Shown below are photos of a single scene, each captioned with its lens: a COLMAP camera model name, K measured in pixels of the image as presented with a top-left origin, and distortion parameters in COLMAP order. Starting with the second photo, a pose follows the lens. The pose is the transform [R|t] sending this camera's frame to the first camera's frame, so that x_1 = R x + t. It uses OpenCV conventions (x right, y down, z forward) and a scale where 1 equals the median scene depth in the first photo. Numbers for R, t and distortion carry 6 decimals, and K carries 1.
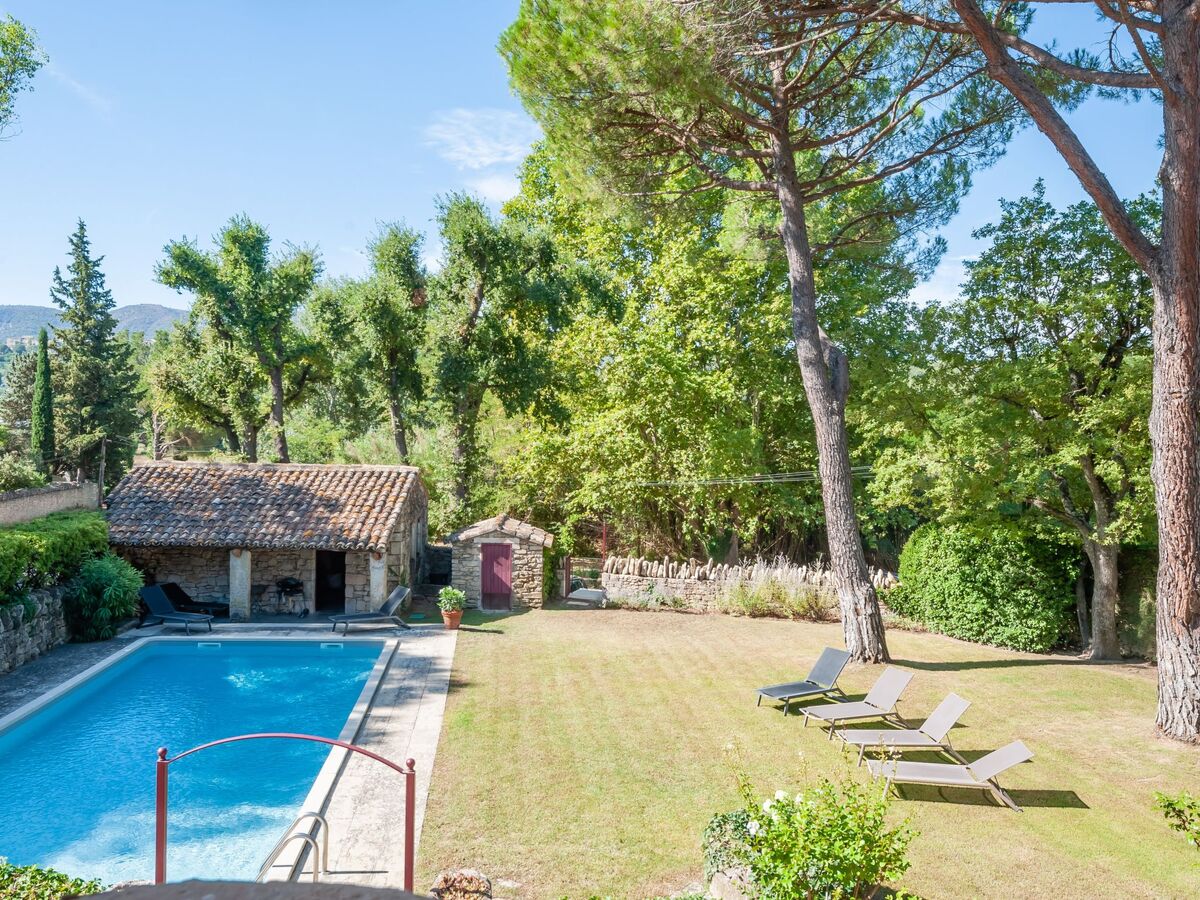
lens RADIAL K [[957.8, 0, 544.6], [0, 957.8, 471.7], [0, 0, 1]] dist [0.050966, -0.004936]
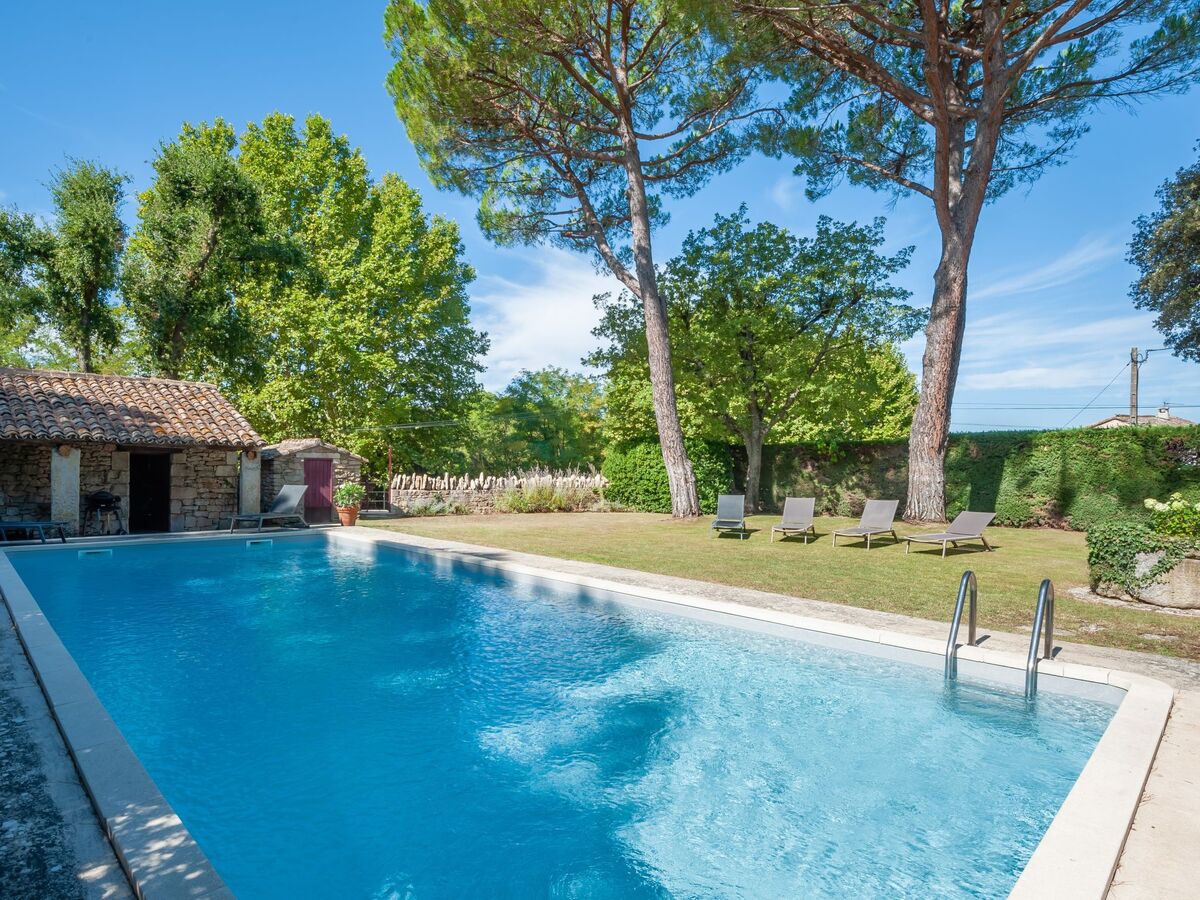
lens RADIAL K [[653.9, 0, 490.7], [0, 653.9, 489.9], [0, 0, 1]] dist [-0.003300, -0.000728]
pose [[0.779850, -0.015089, 0.625785, -0.363773], [0.018589, 0.999827, 0.000942, 0.116319], [-0.625690, 0.010898, 0.779995, 0.341258]]
